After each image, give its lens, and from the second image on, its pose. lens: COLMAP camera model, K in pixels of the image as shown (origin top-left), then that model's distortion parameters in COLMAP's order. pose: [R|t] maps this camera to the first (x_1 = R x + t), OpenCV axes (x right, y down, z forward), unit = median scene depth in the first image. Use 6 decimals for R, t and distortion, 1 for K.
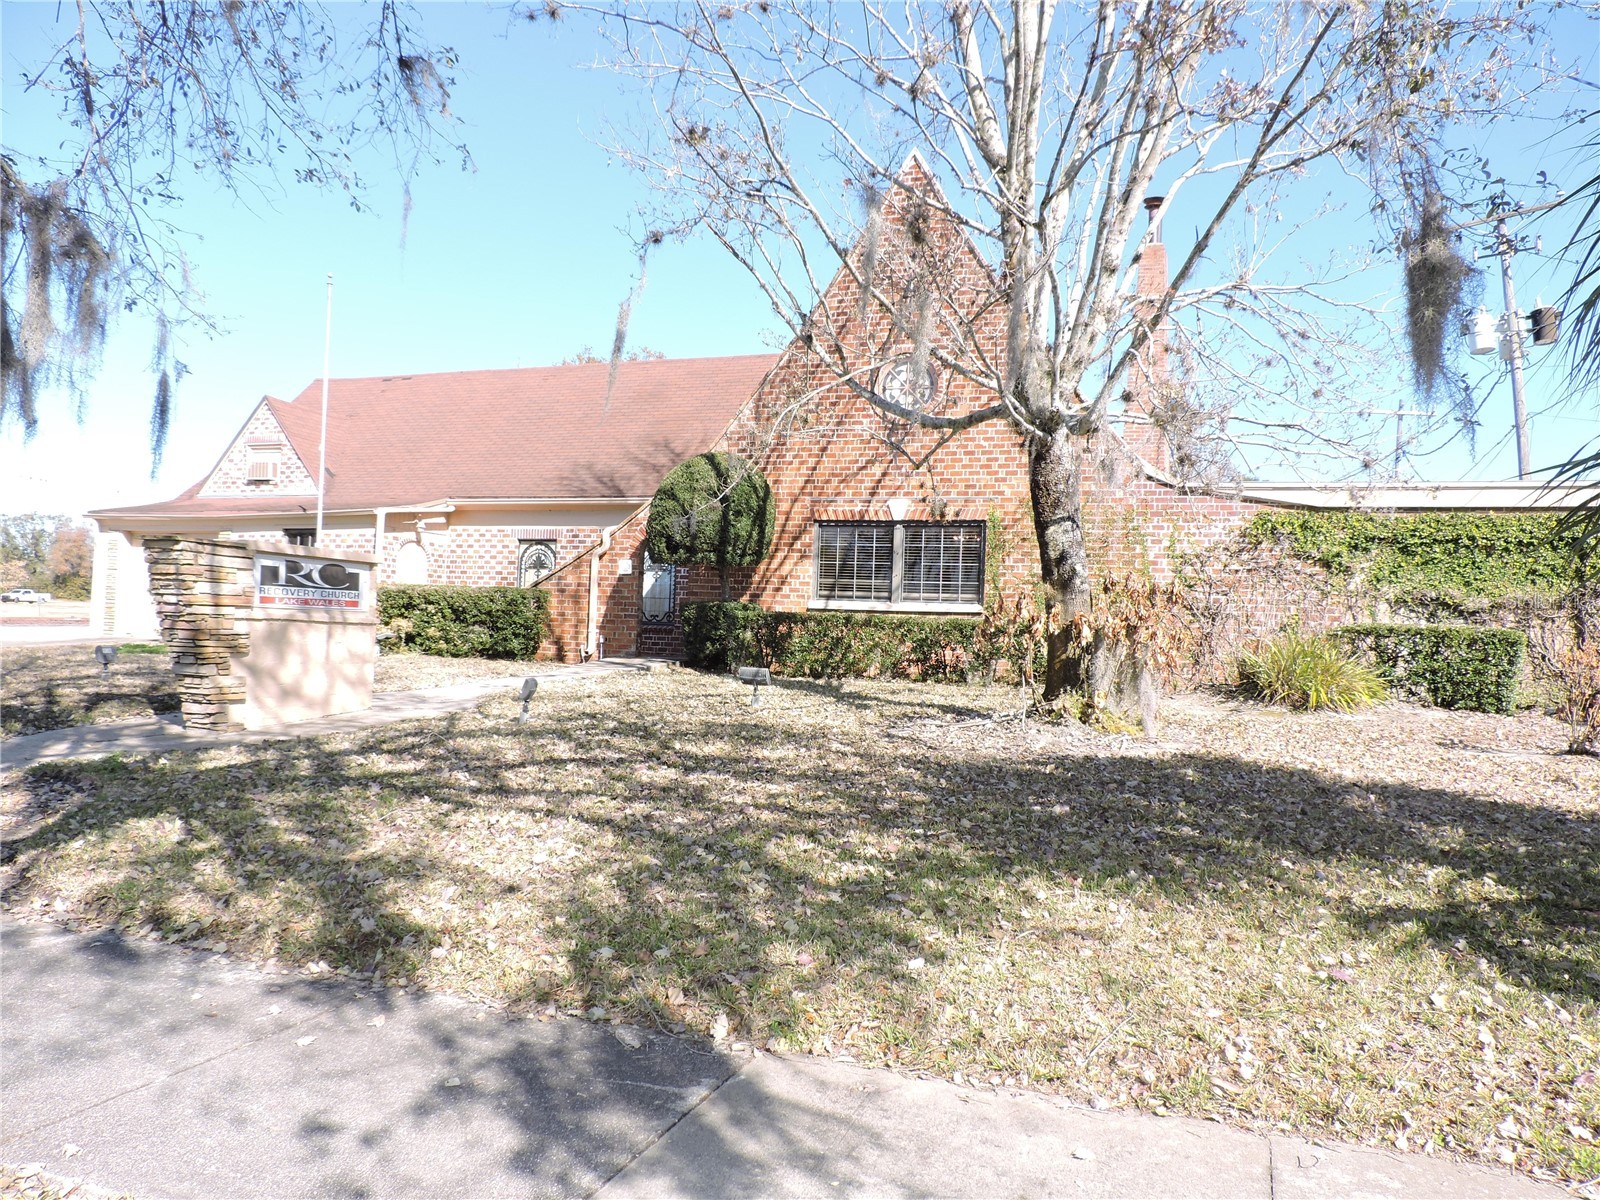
lens RADIAL K [[1145.7, 0, 800.0], [0, 1145.7, 600.0], [0, 0, 1]] dist [-0.017018, -0.000272]
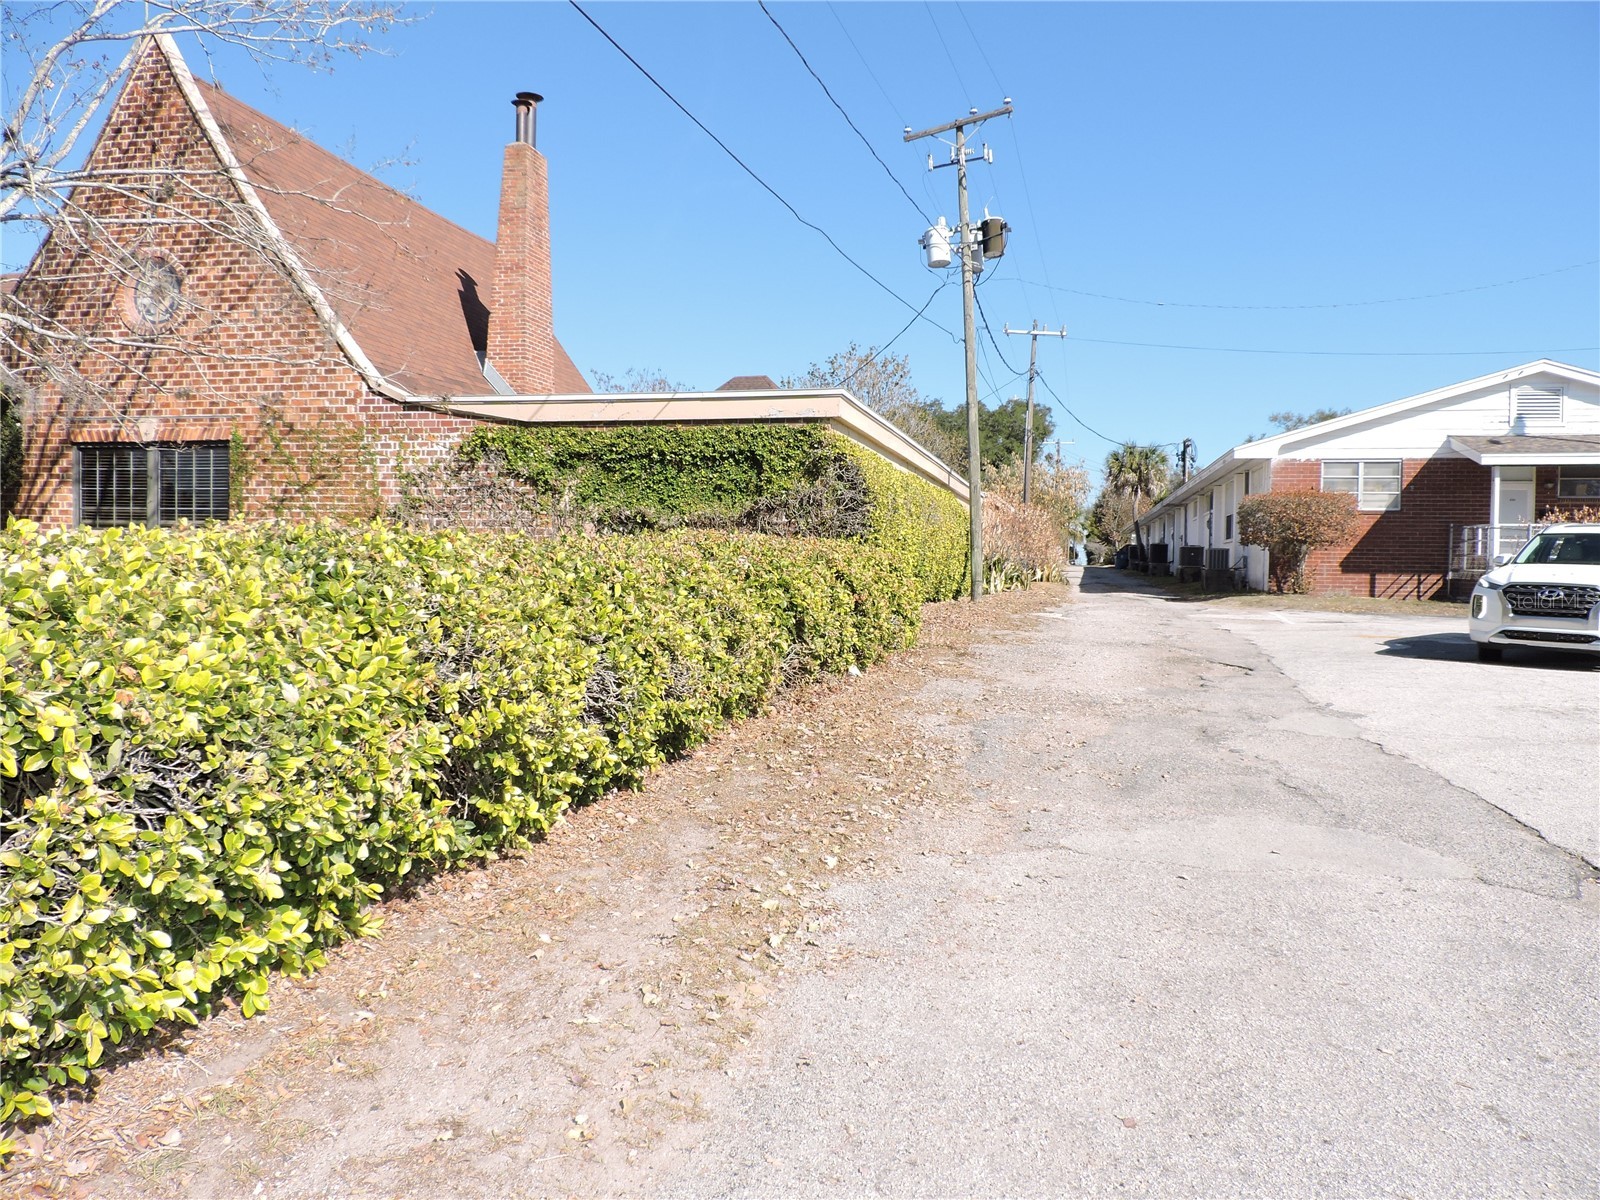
lens RADIAL K [[1145.7, 0, 800.0], [0, 1145.7, 600.0], [0, 0, 1]] dist [-0.017018, -0.000272]
pose [[0.993075, -0.024011, 0.115006, 0.498062], [0.016671, 0.997788, 0.064359, 0.007396], [-0.116297, -0.061996, 0.991278, 0.023556]]
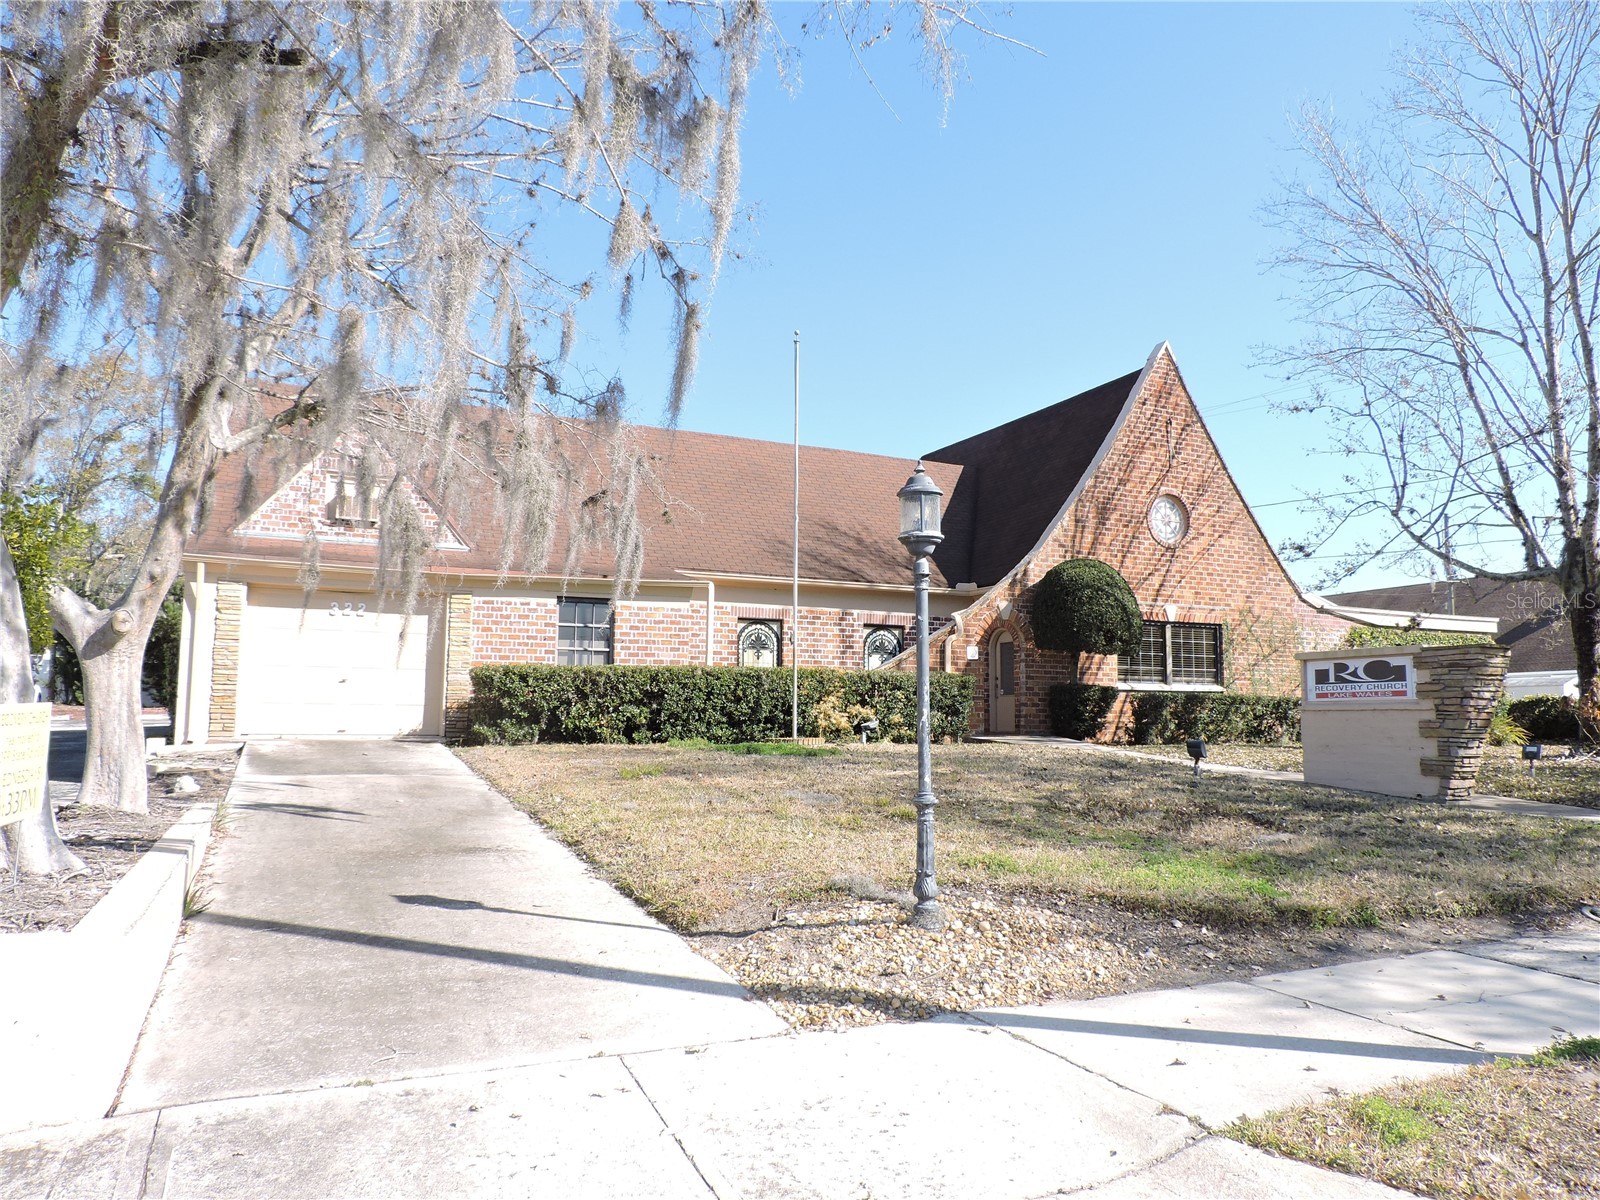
lens RADIAL K [[1145.7, 0, 800.0], [0, 1145.7, 600.0], [0, 0, 1]] dist [-0.017018, -0.000272]
pose [[0.698308, 0.042987, 0.714505, -1.145413], [-0.004246, 0.998426, -0.055919, -0.019141], [-0.715785, 0.036014, 0.697392, 0.392549]]
